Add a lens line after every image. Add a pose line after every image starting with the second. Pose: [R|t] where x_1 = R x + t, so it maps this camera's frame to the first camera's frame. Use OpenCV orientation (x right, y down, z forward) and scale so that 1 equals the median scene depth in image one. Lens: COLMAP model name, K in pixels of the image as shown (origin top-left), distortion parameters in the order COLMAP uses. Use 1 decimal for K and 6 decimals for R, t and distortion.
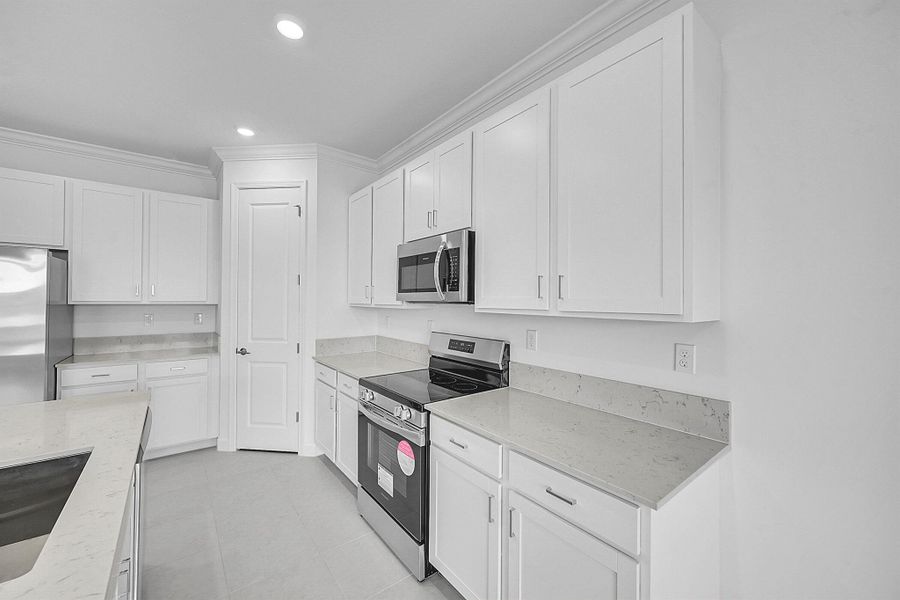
lens RADIAL K [[357.7, 0, 449.2], [0, 357.7, 297.0], [0, 0, 1]] dist [-0.000231, -0.000001]
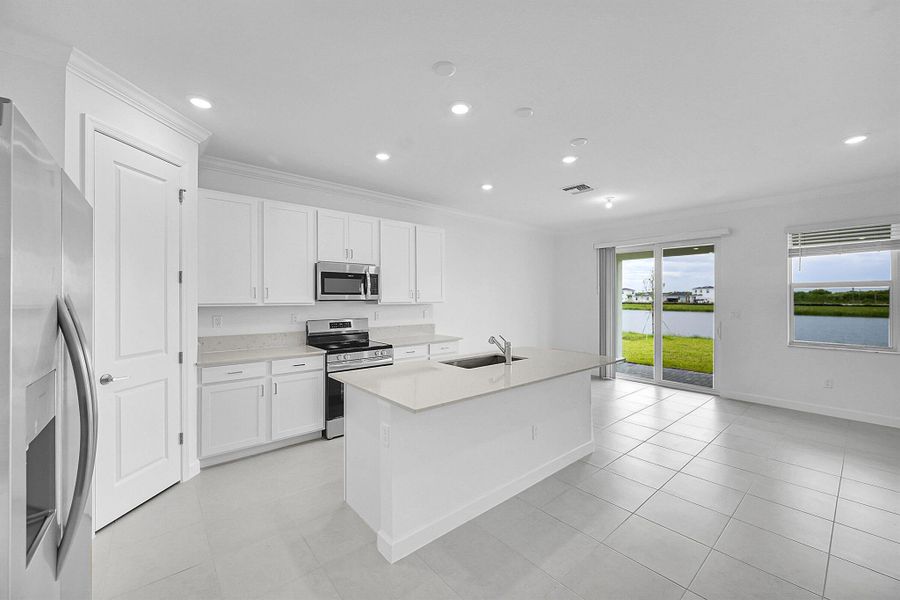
lens RADIAL K [[354.4, 0, 454.3], [0, 354.4, 298.4], [0, 0, 1]] dist [-0.001362, -0.000138]
pose [[-0.046464, -0.008306, 0.998885, -1.858357], [-0.007692, 0.999939, 0.007957, -0.013194], [-0.998890, -0.007314, -0.046525, 0.562753]]
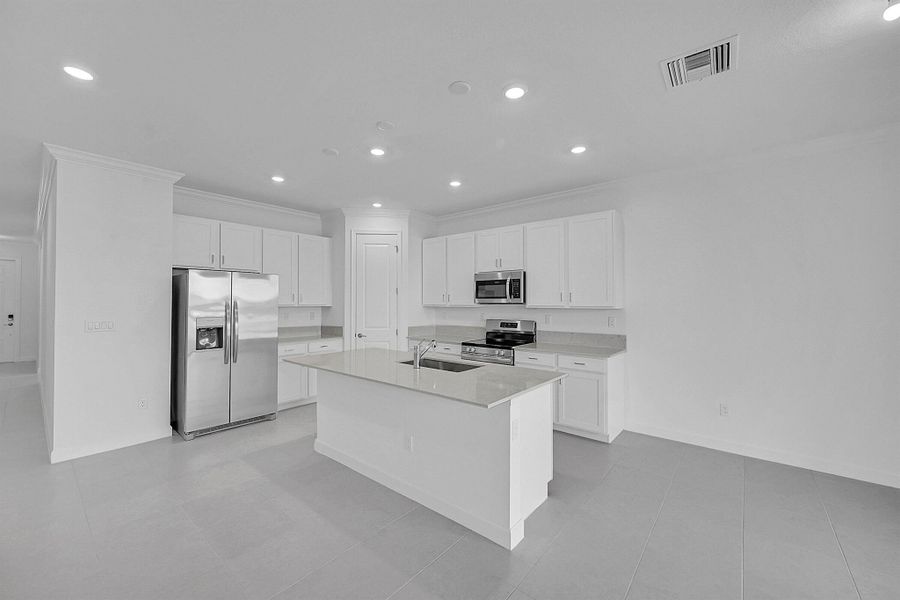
lens RADIAL K [[357.7, 0, 449.2], [0, 357.7, 297.0], [0, 0, 1]] dist [-0.000231, -0.000001]
pose [[0.978244, -0.004275, 0.207414, -0.760884], [0.005695, 0.999964, -0.006250, -0.011195], [-0.207379, 0.007296, 0.978233, -0.961977]]
